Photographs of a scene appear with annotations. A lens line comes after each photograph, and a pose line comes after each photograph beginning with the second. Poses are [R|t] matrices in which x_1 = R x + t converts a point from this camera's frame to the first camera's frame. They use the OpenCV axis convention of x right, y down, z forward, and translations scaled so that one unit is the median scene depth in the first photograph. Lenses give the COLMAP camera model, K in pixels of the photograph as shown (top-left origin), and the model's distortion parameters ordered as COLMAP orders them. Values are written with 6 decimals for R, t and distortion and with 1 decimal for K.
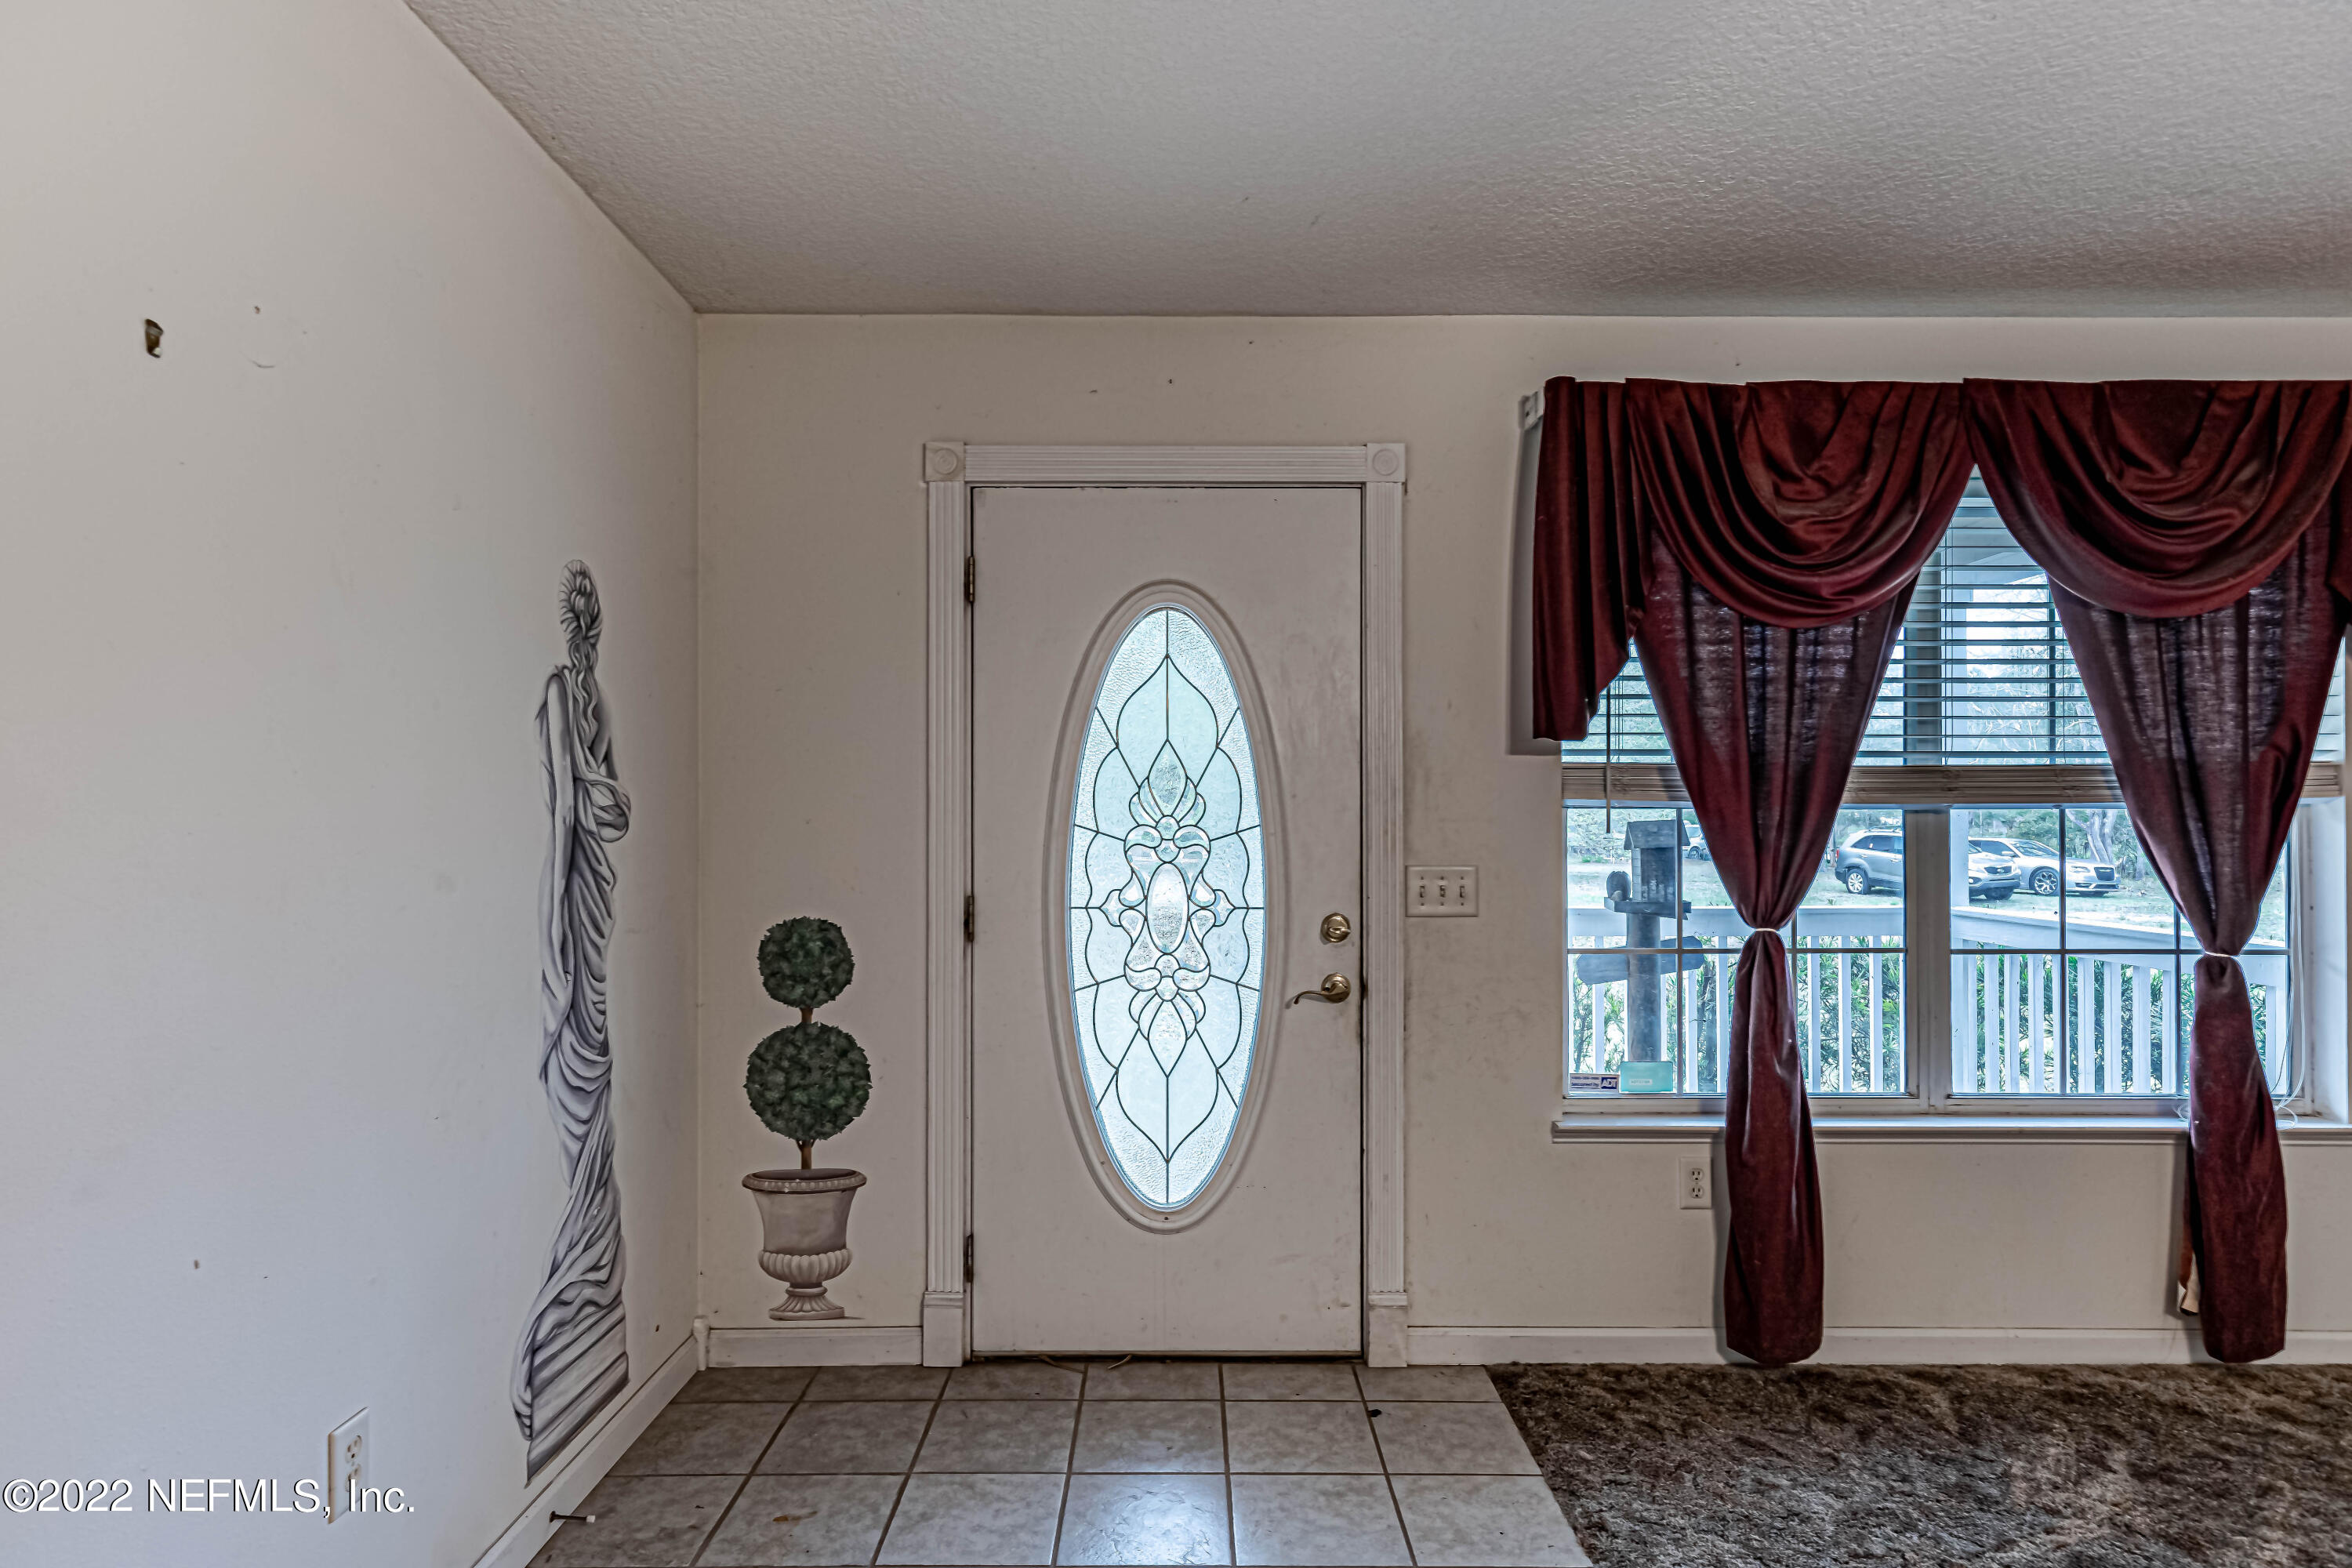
lens RADIAL K [[1285.6, 0, 1175.9], [0, 1285.6, 838.5], [0, 0, 1]] dist [0.004313, 0.000095]
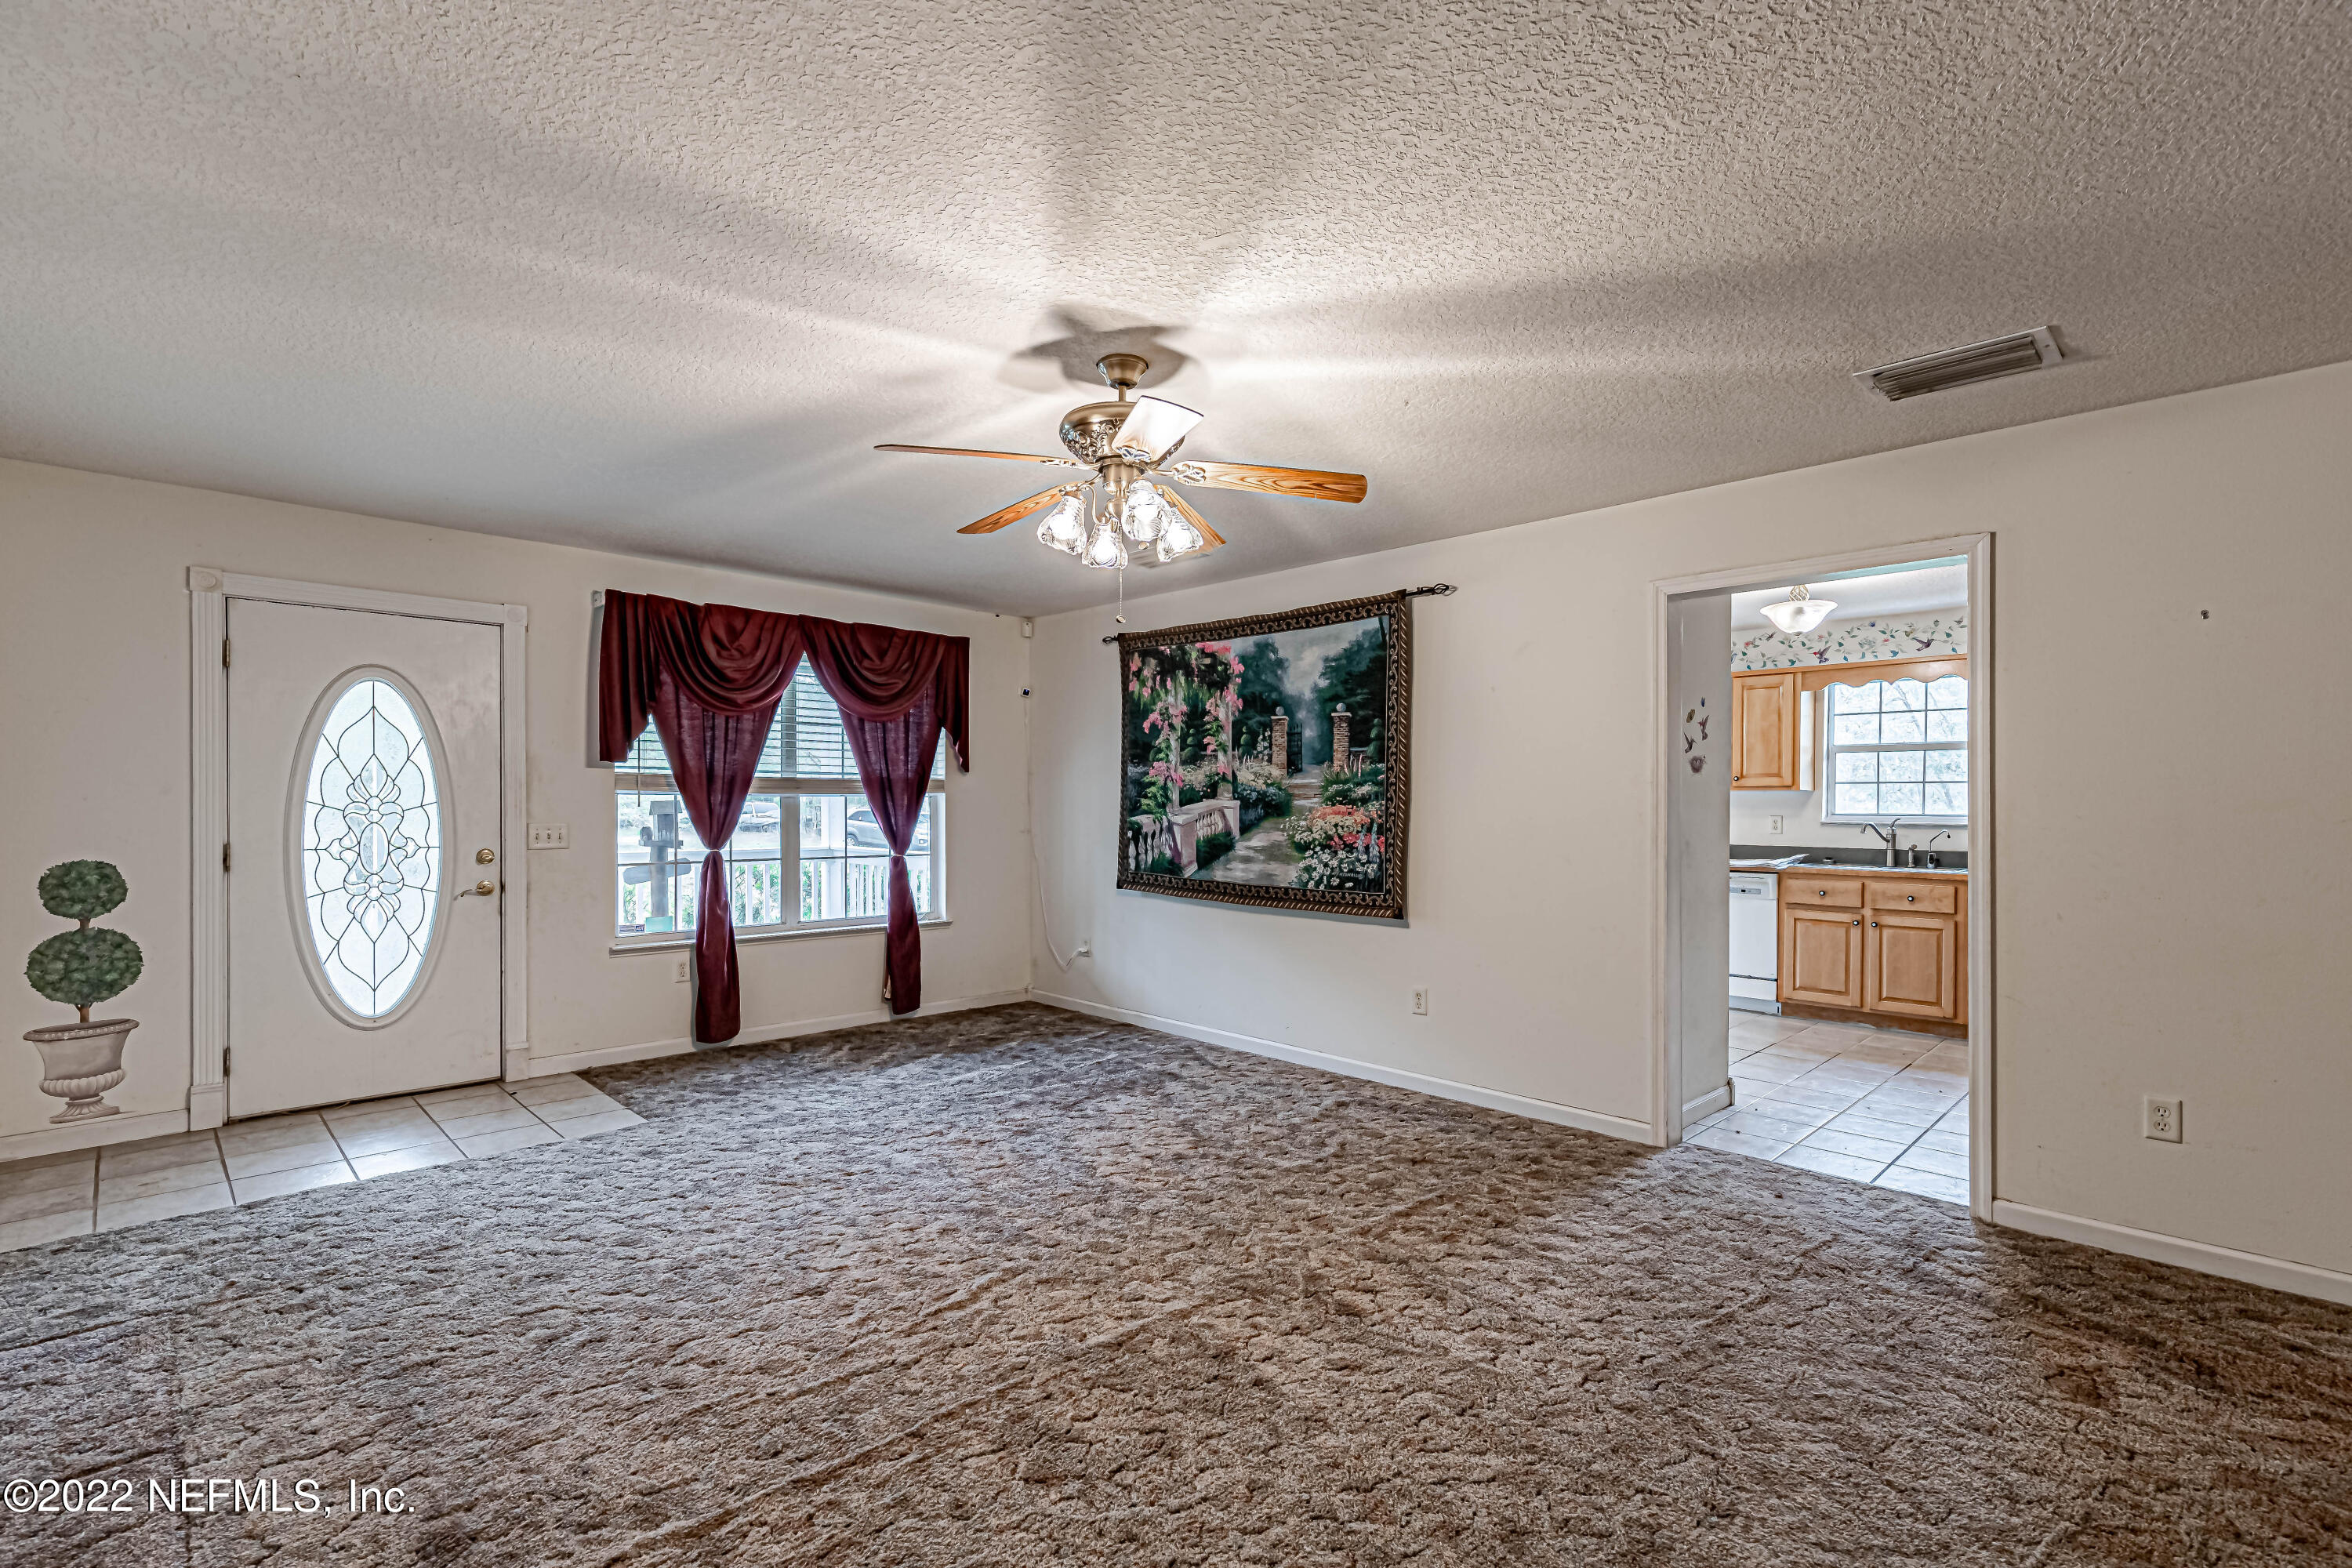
lens RADIAL K [[1069.5, 0, 1184.9], [0, 1069.5, 809.7], [0, 0, 1]] dist [-0.000248, -0.000115]
pose [[0.716239, -0.000327, 0.697854, -0.237390], [0.001835, 0.999997, -0.001415, 0.004905], [-0.697852, 0.002295, 0.716238, -0.851731]]
